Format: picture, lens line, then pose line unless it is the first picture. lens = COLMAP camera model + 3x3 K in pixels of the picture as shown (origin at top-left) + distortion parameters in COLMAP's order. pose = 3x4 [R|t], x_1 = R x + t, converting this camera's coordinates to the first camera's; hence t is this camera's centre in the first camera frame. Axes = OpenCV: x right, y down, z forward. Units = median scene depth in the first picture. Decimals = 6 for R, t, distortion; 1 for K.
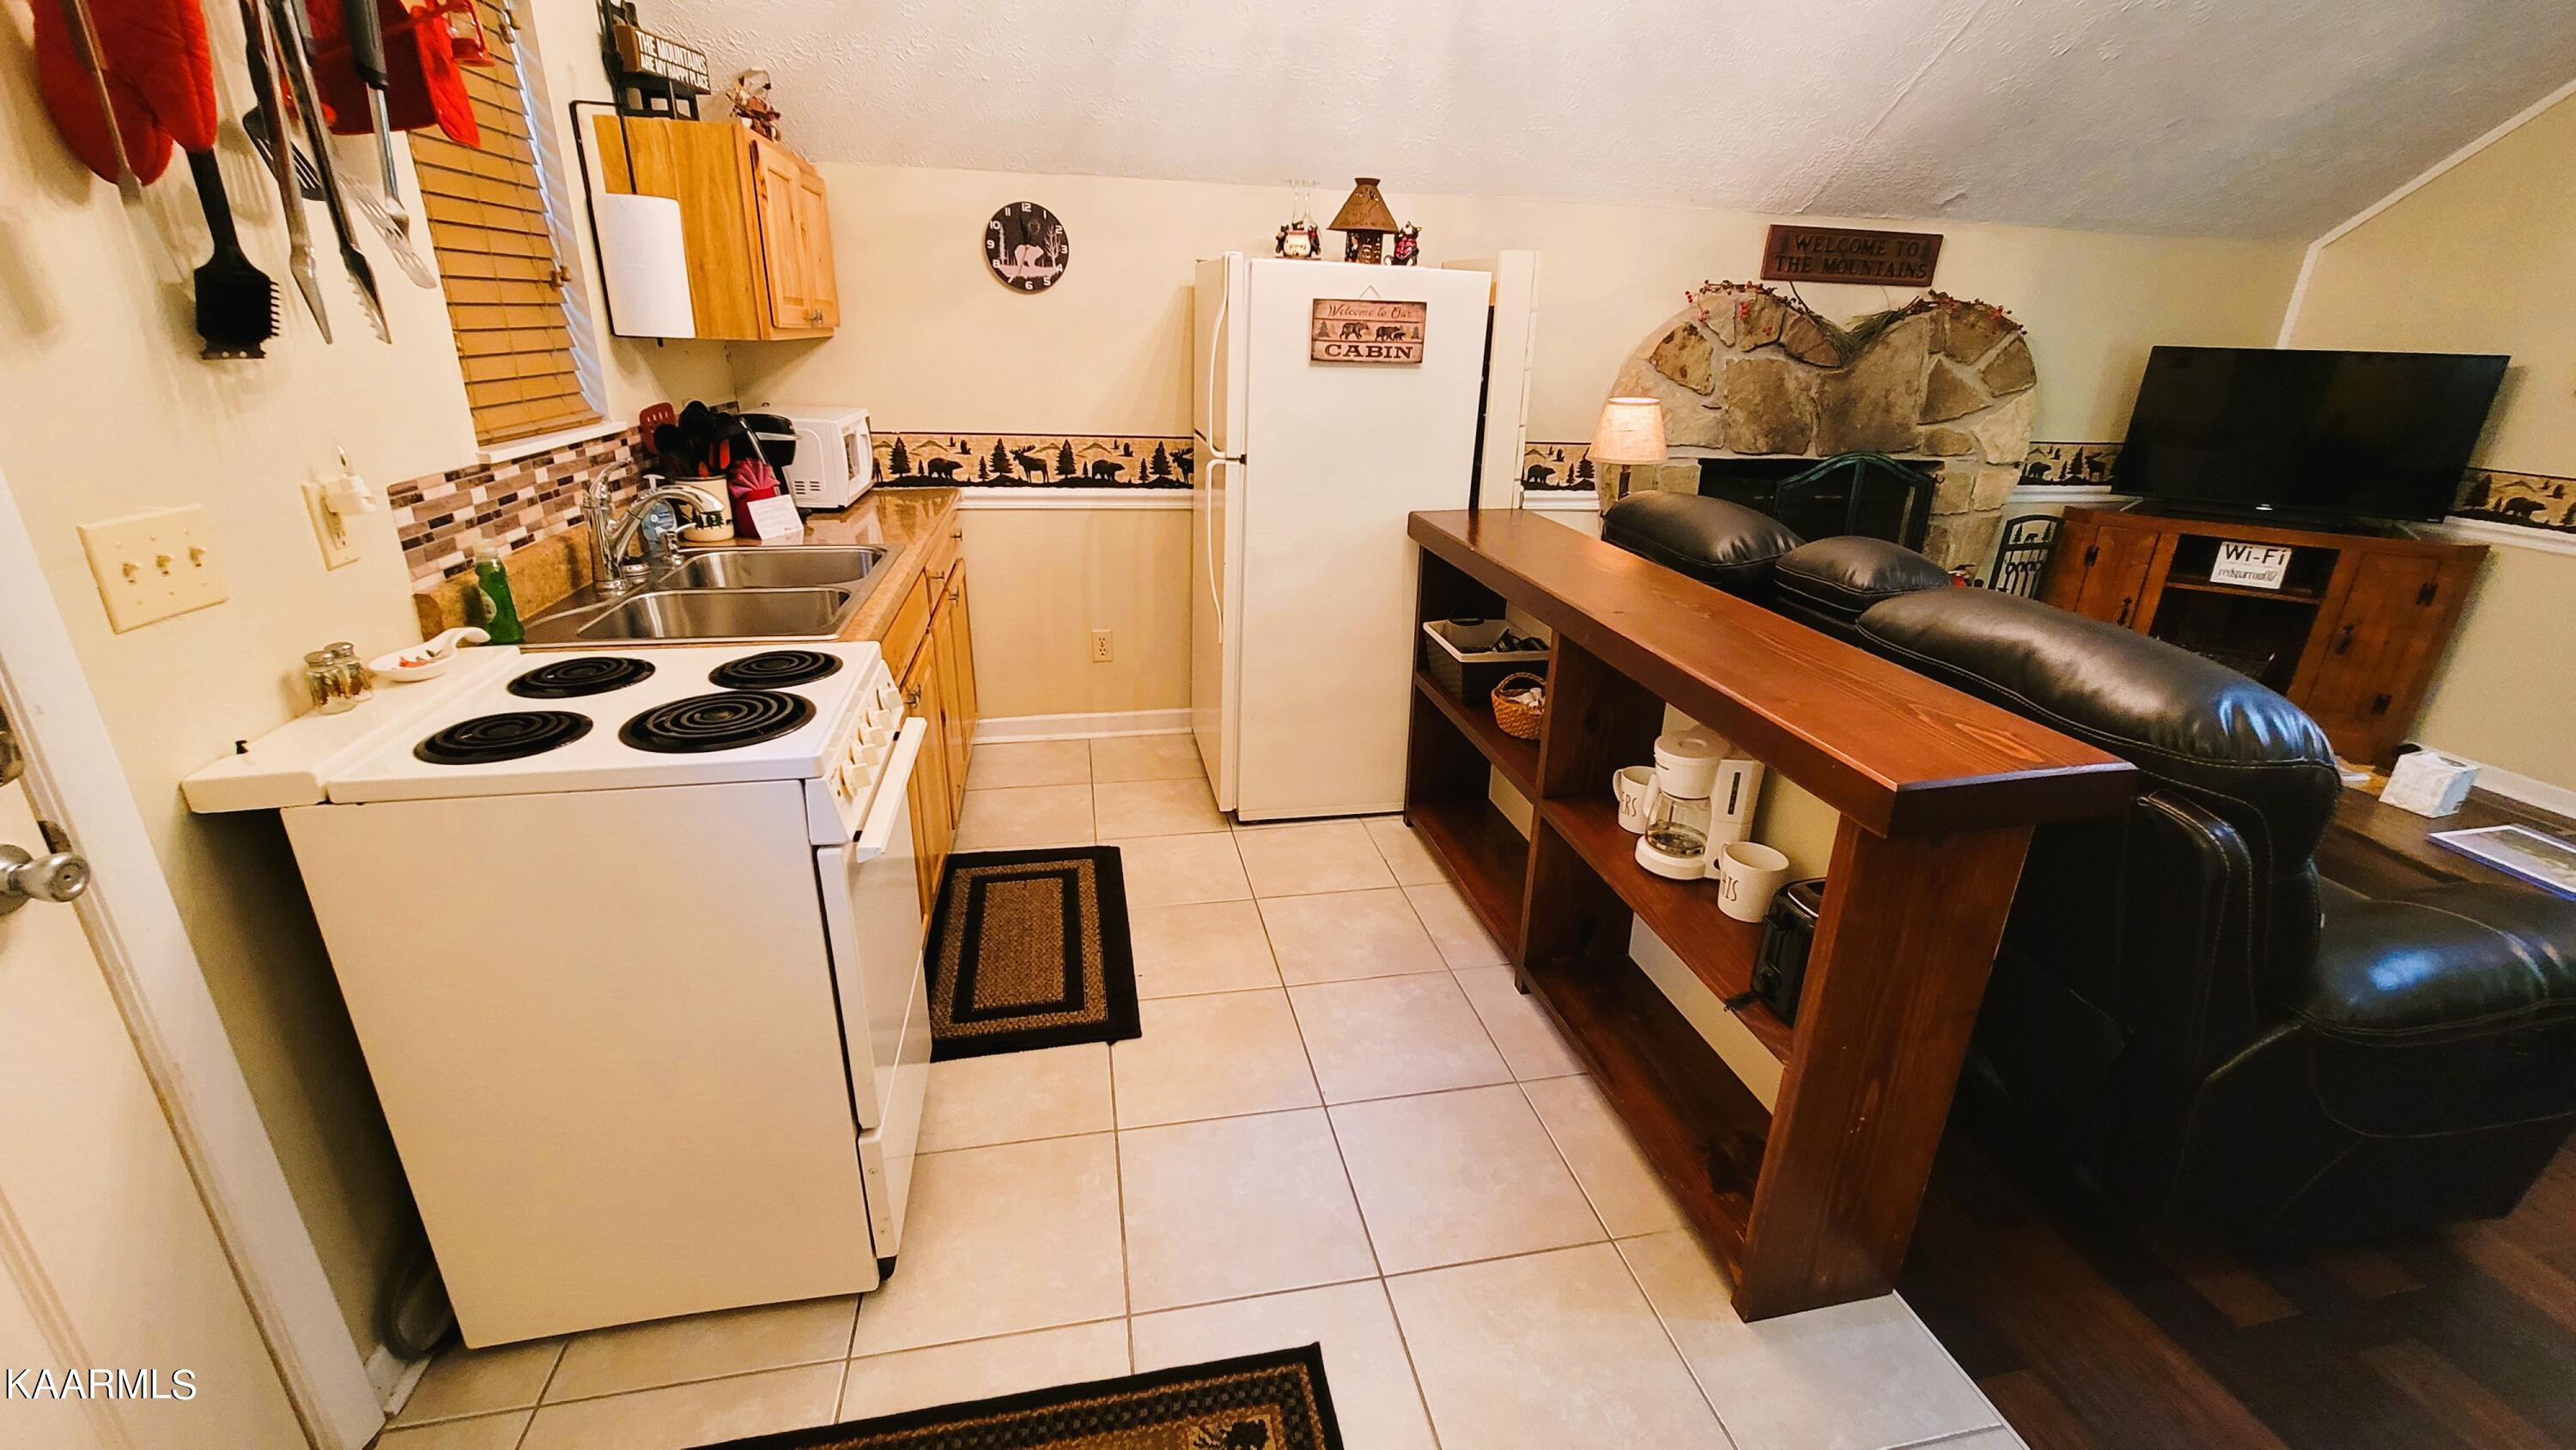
lens RADIAL K [[1066.2, 0, 1288.0], [0, 1066.2, 725.0], [0, 0, 1]] dist [0.000778, 0.000215]
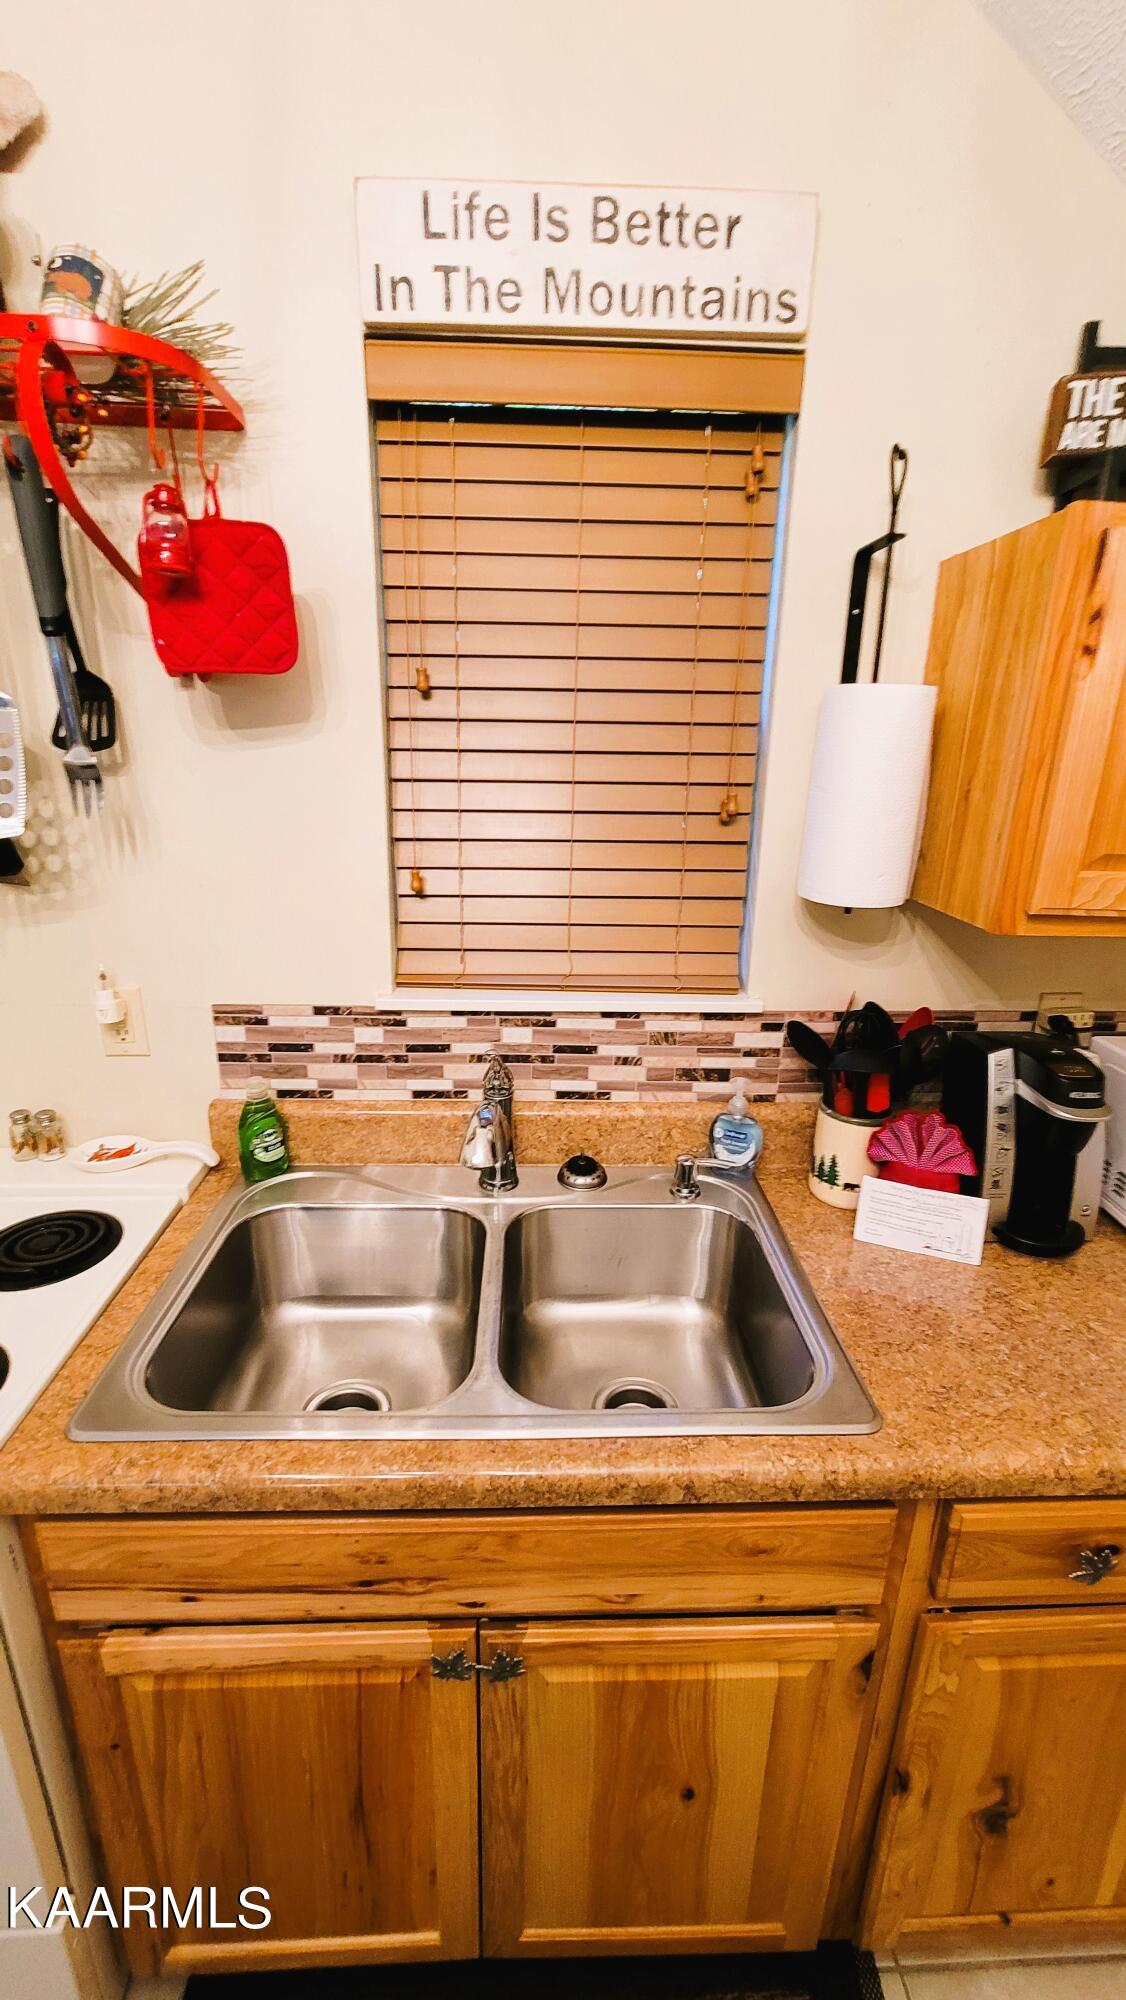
lens RADIAL K [[808.4, 0, 569.9], [0, 808.4, 1005.9], [0, 0, 1]] dist [-0.001733, -0.000195]
pose [[-0.148332, 0.272065, -0.950778, -0.079264], [-0.372090, 0.875412, 0.308550, -0.349415], [0.916268, 0.399543, -0.028619, 0.783936]]
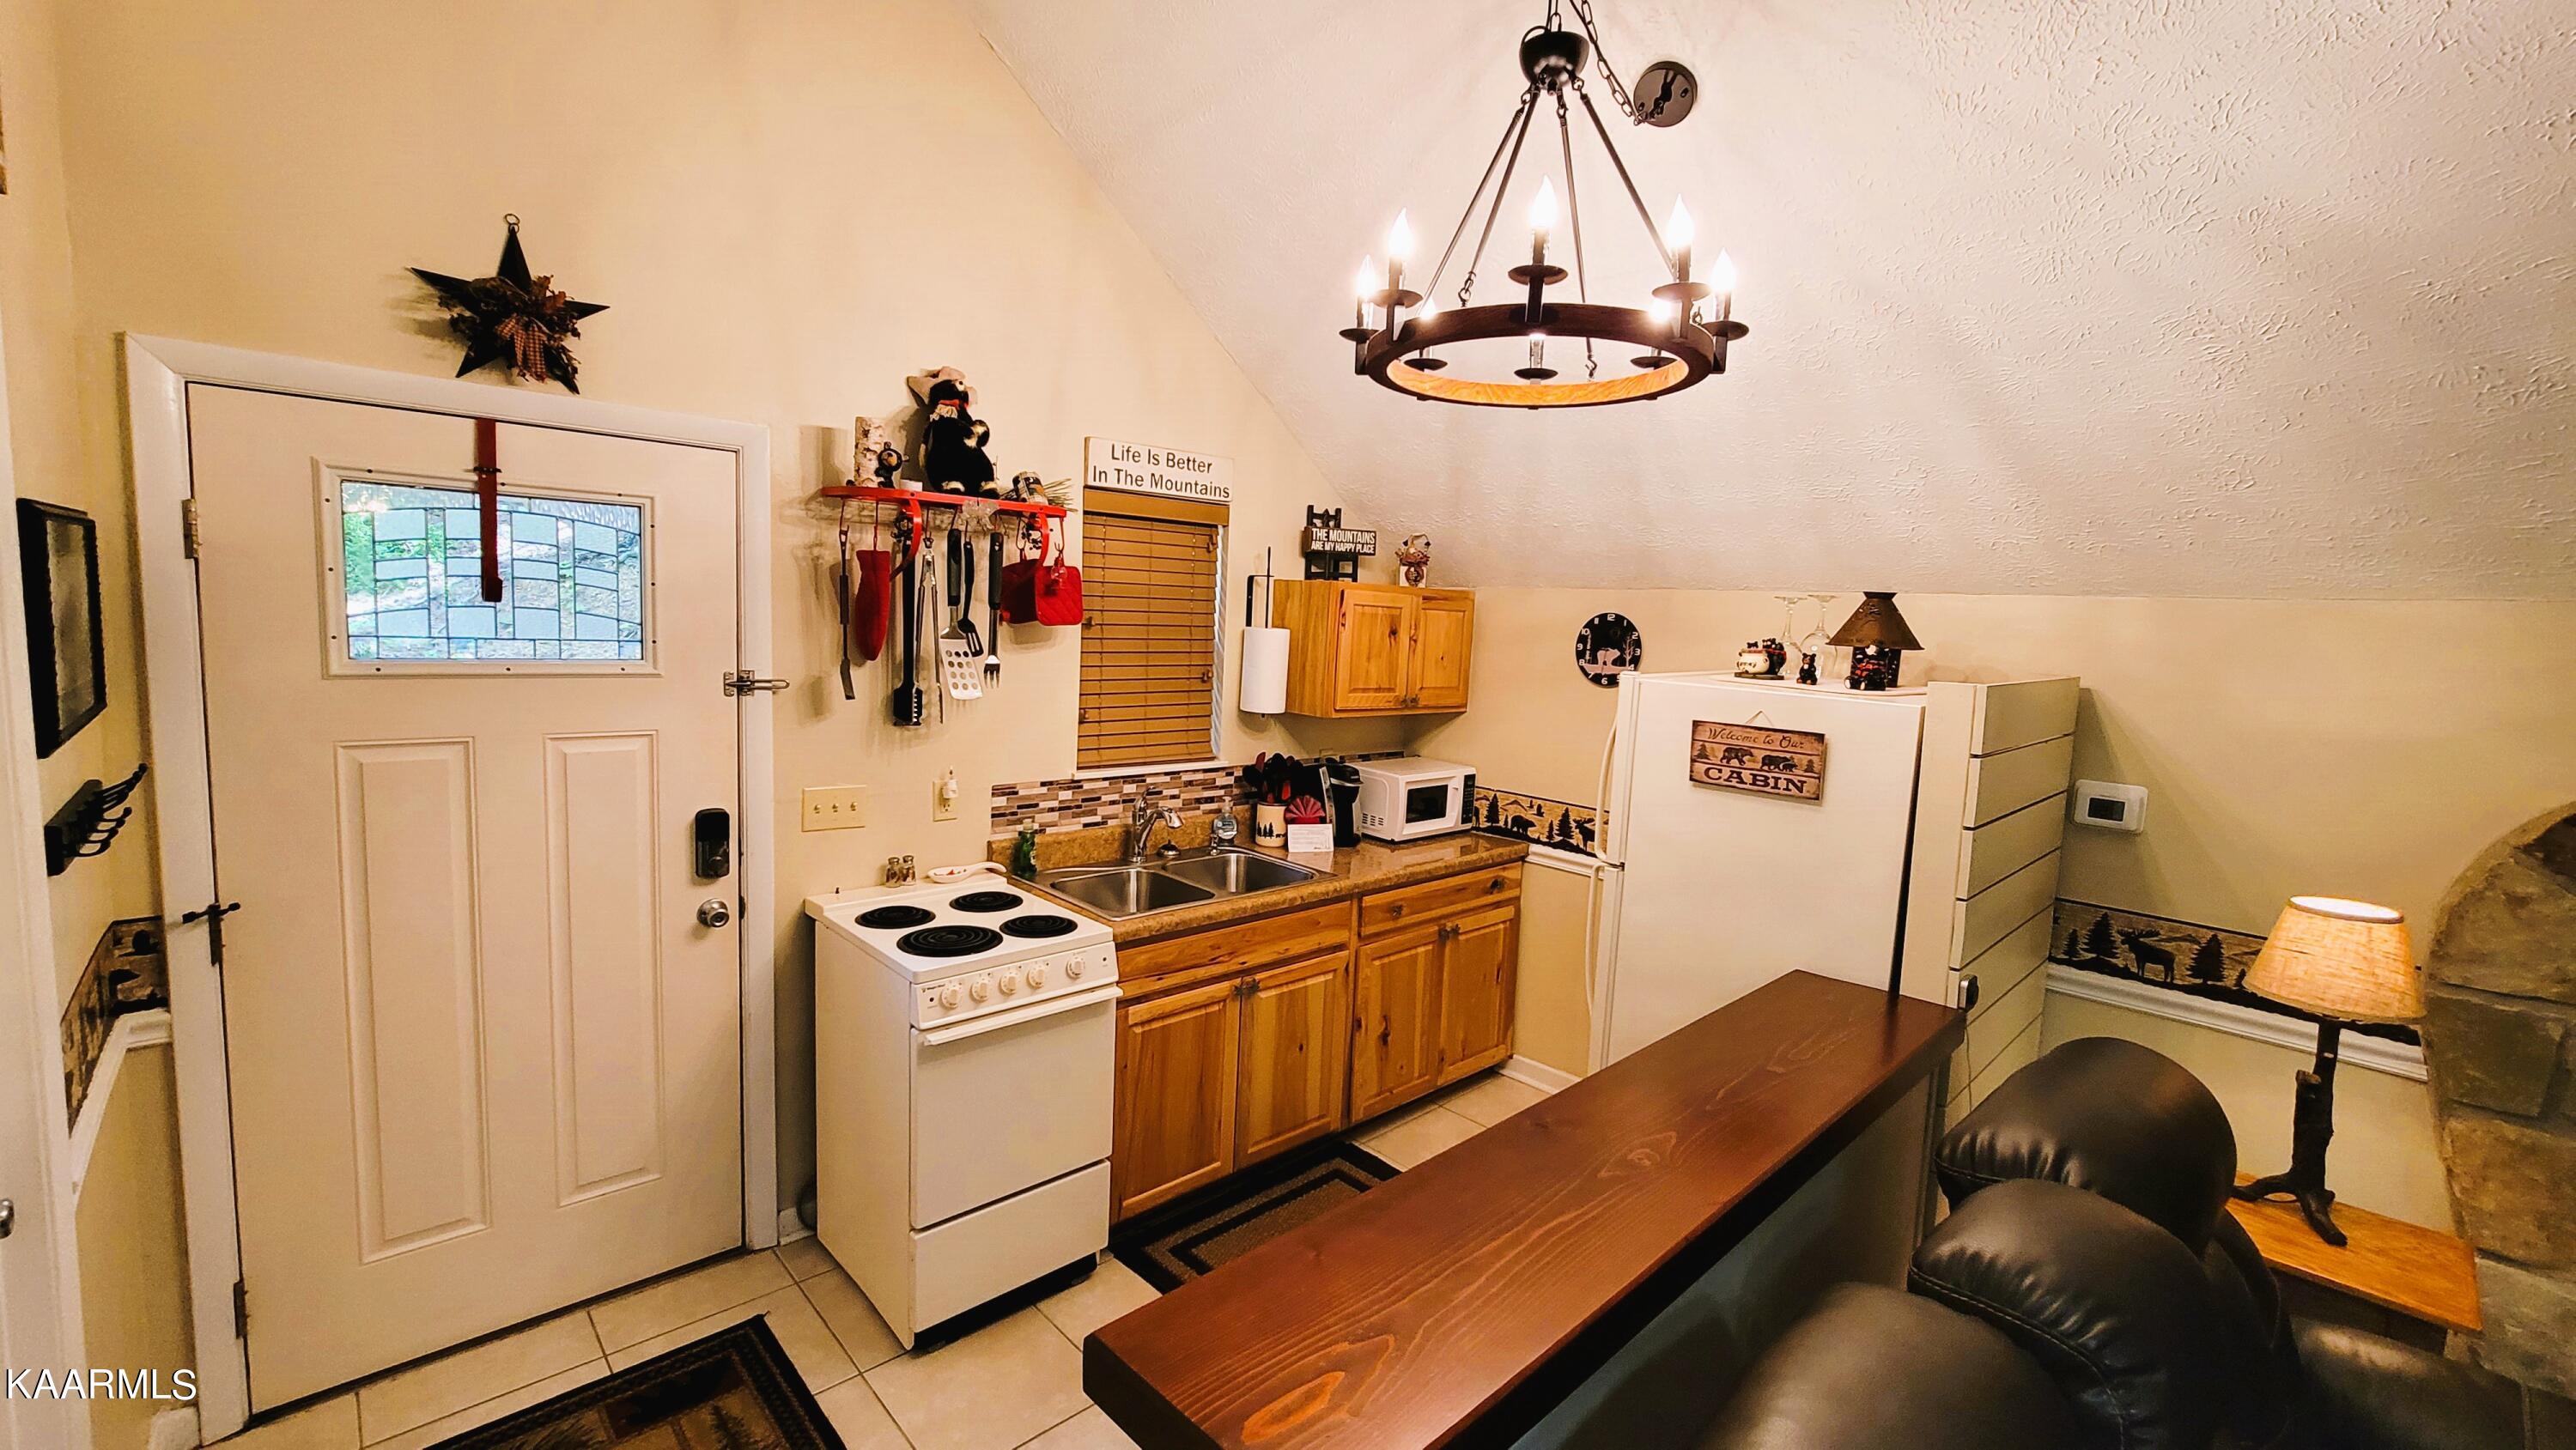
lens RADIAL K [[1050.5, 0, 1288.0], [0, 1050.5, 725.0], [0, 0, 1]] dist [0.000725, 0.000035]
pose [[0.529857, 0.086255, -0.843689, 0.612584], [-0.326457, 0.938902, -0.109034, -0.171526], [0.782737, 0.333201, 0.525642, 0.219289]]
